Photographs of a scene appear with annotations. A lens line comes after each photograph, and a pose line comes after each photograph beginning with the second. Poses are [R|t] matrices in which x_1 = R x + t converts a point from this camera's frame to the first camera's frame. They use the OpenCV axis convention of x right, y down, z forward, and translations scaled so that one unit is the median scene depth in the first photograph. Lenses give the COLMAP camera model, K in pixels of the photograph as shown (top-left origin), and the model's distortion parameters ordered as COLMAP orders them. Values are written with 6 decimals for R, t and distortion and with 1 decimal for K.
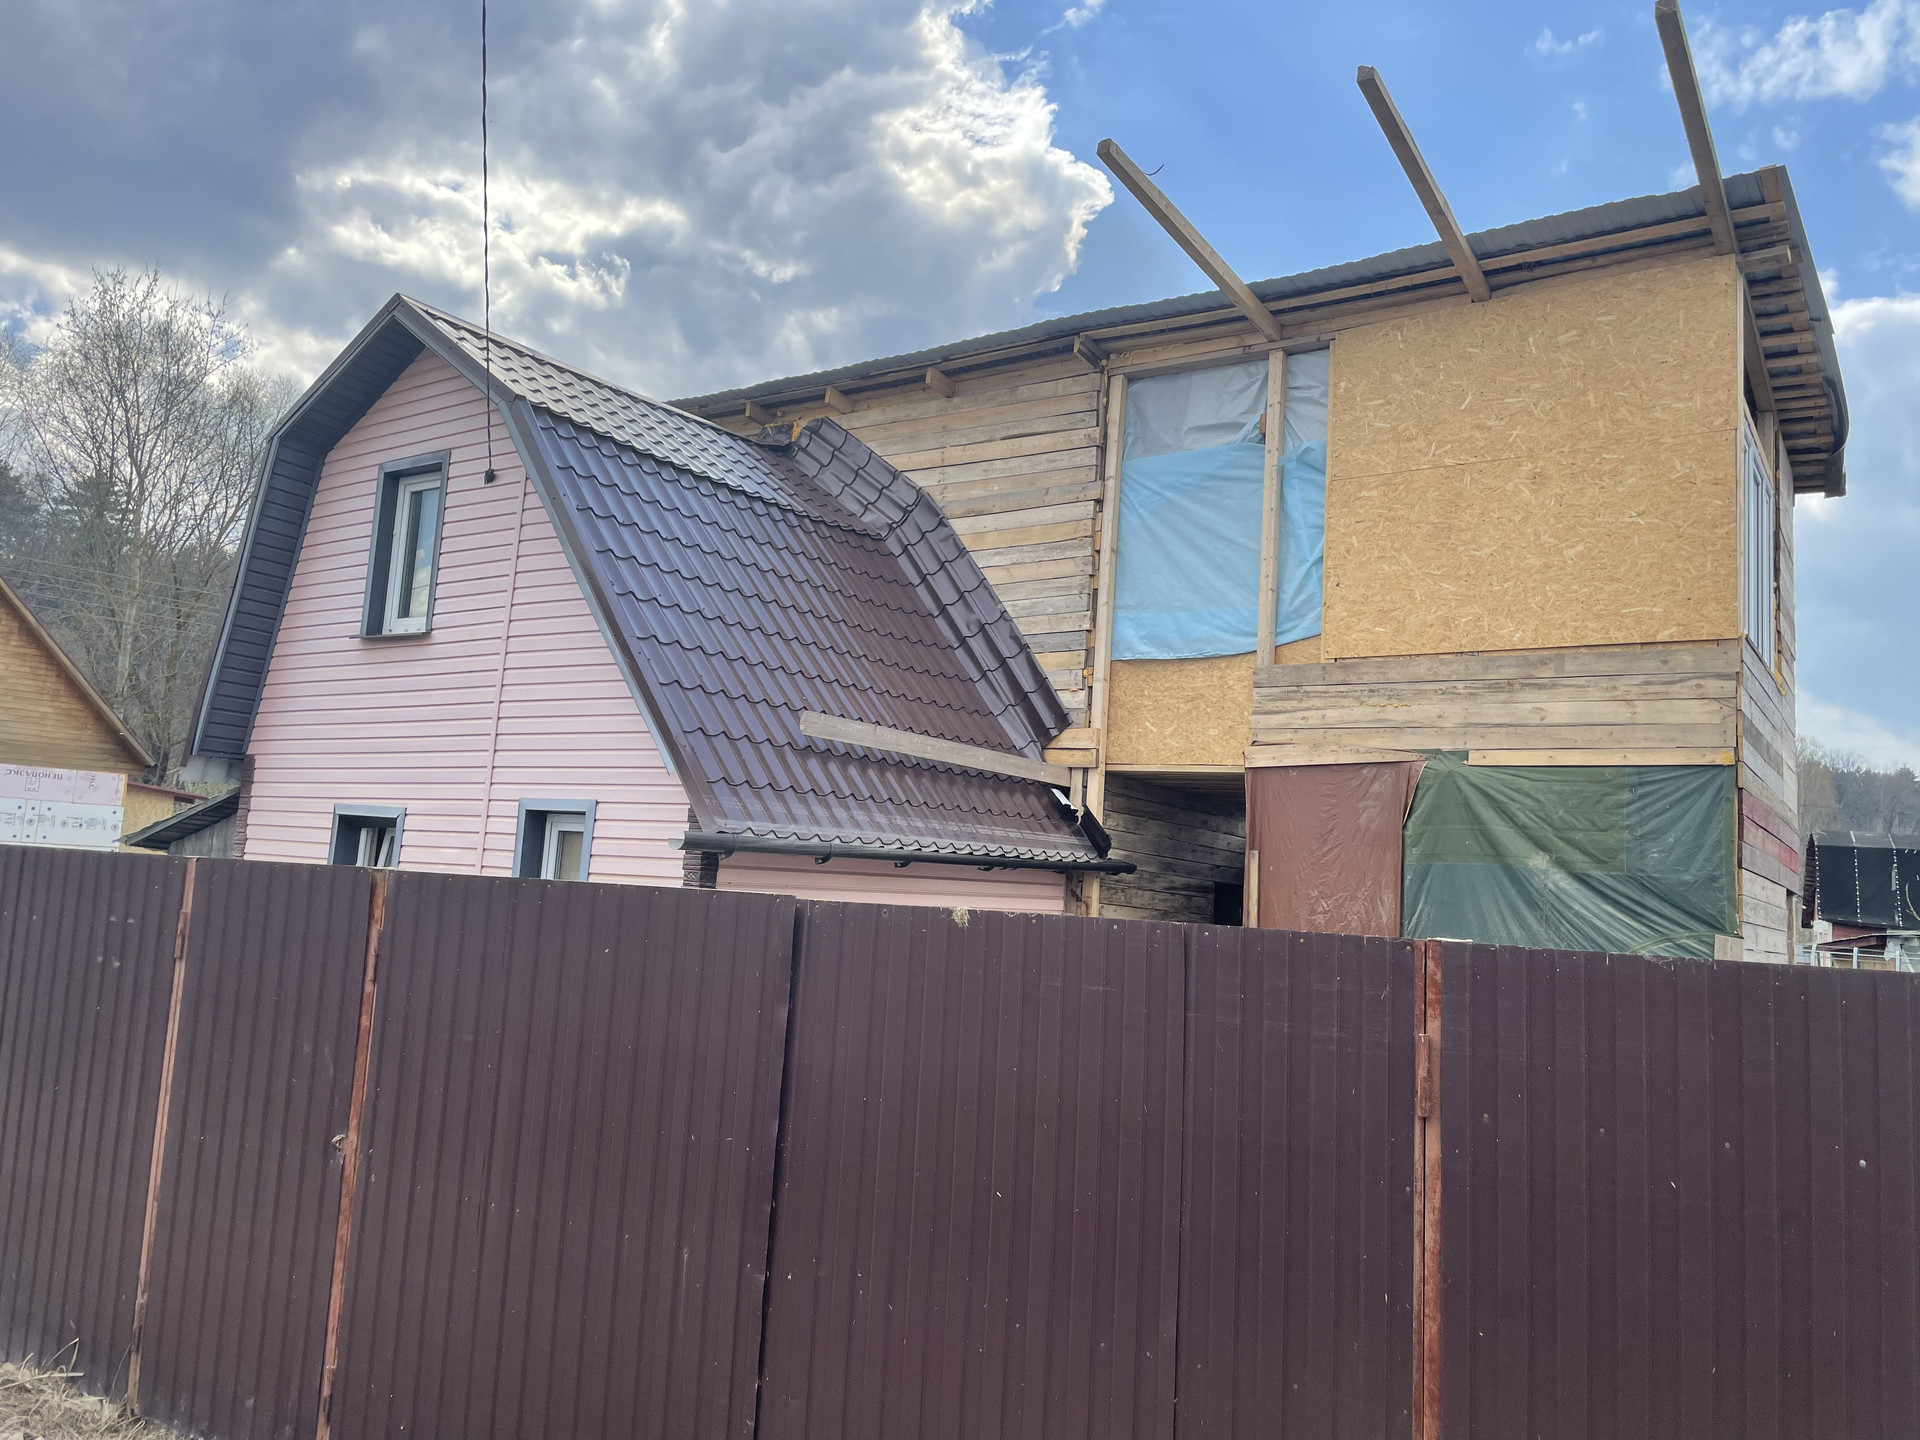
lens RADIAL K [[1456.9, 0, 968.9], [0, 1456.9, 709.5], [0, 0, 1]] dist [0.084152, -0.013196]
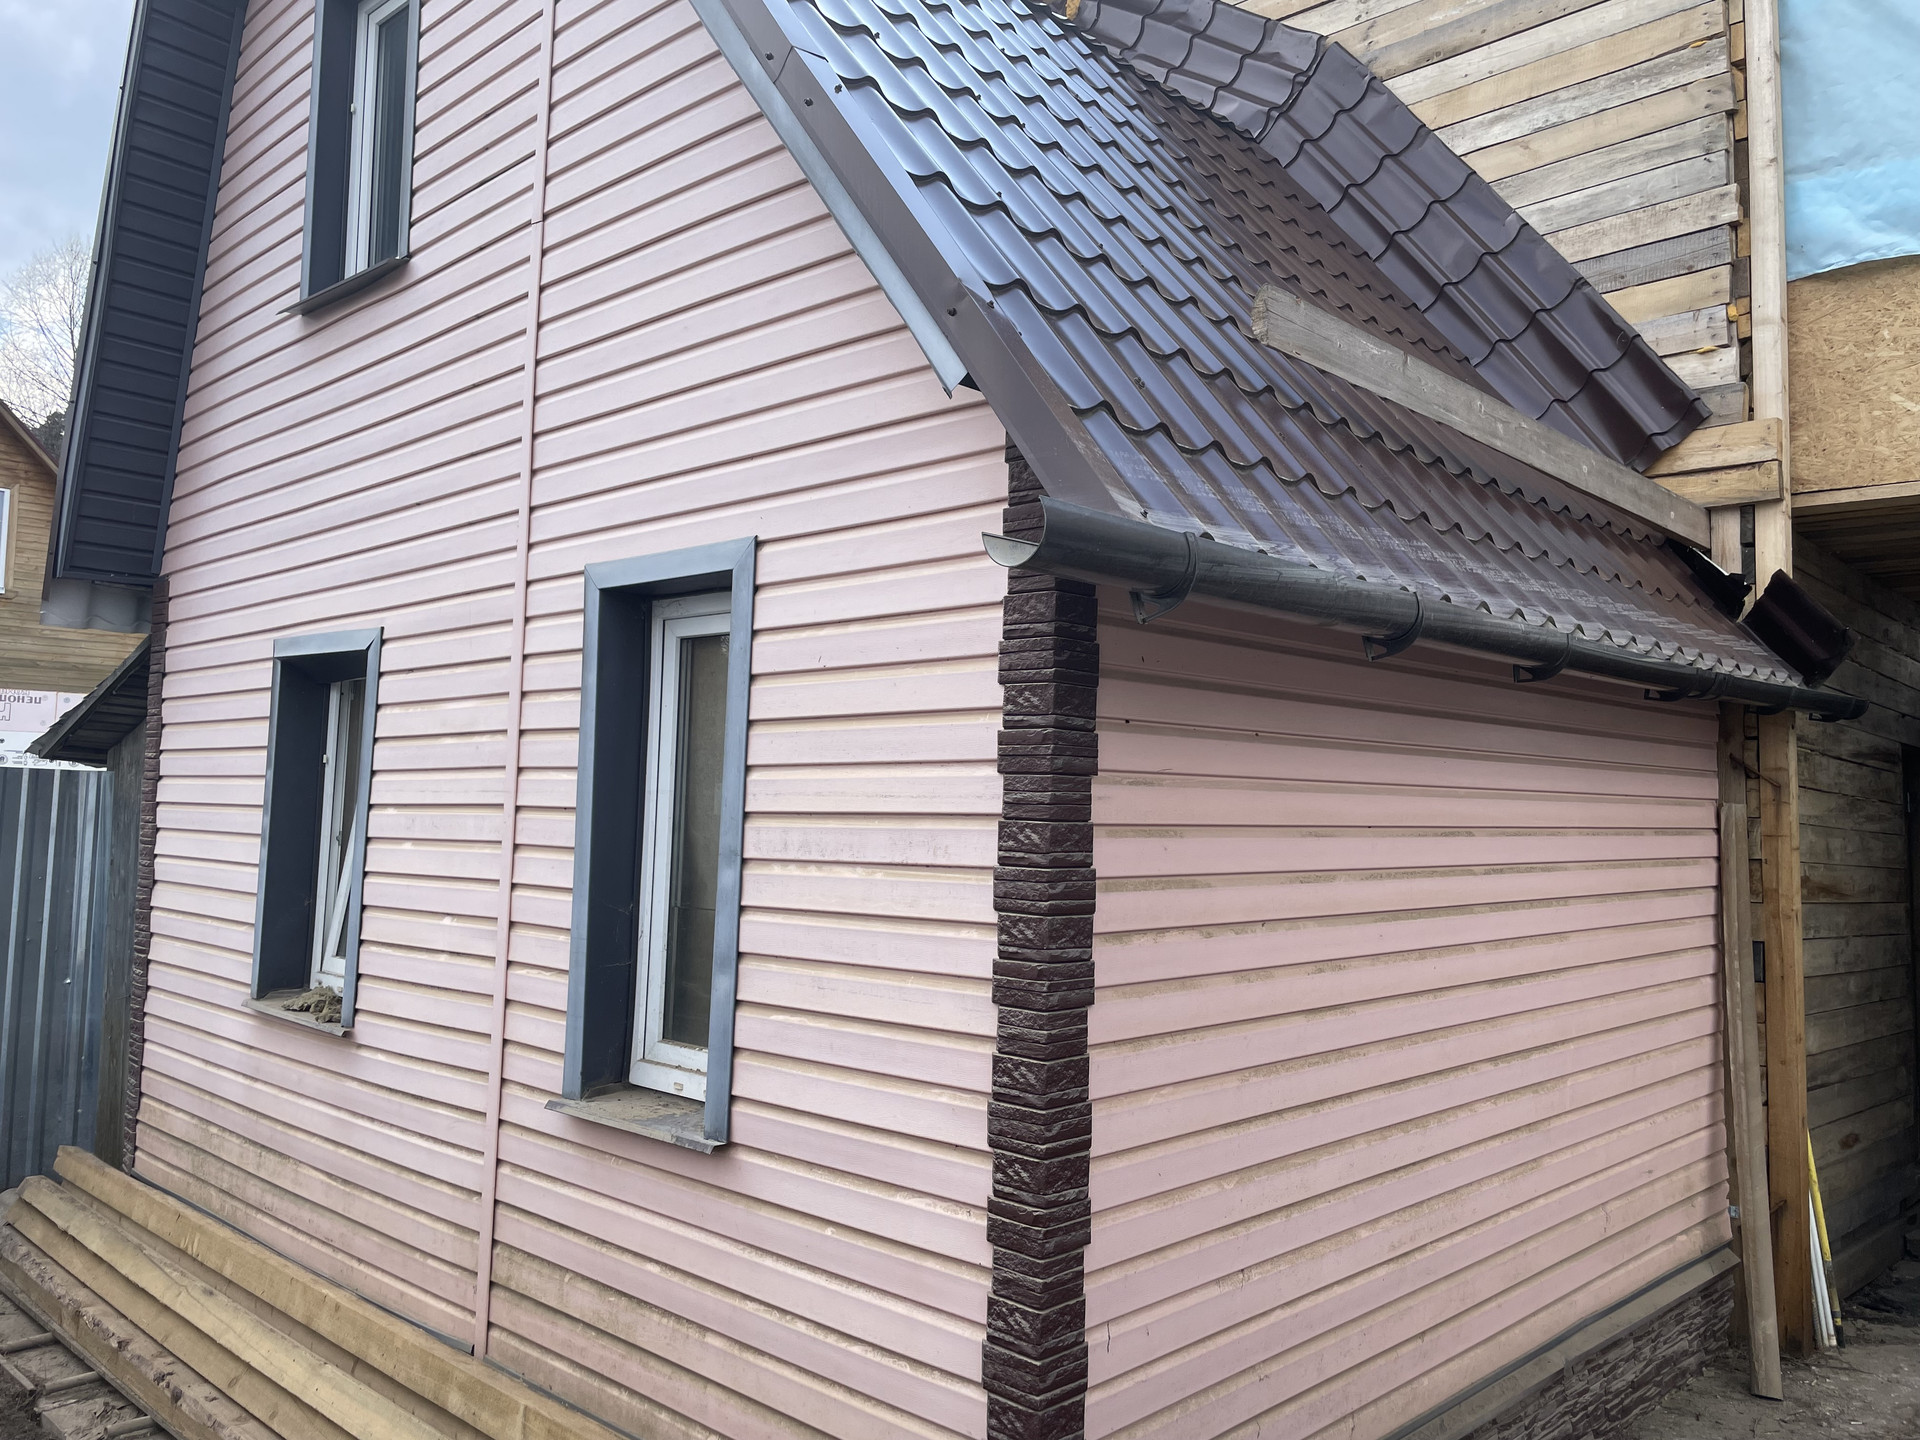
lens RADIAL K [[1456.9, 0, 951.2], [0, 1456.9, 724.5], [0, 0, 1]] dist [0.084152, -0.013196]
pose [[0.988284, -0.051595, -0.143641, -0.112211], [0.059532, 0.996896, 0.051518, 0.070552], [0.140537, -0.059466, 0.988288, 0.464748]]
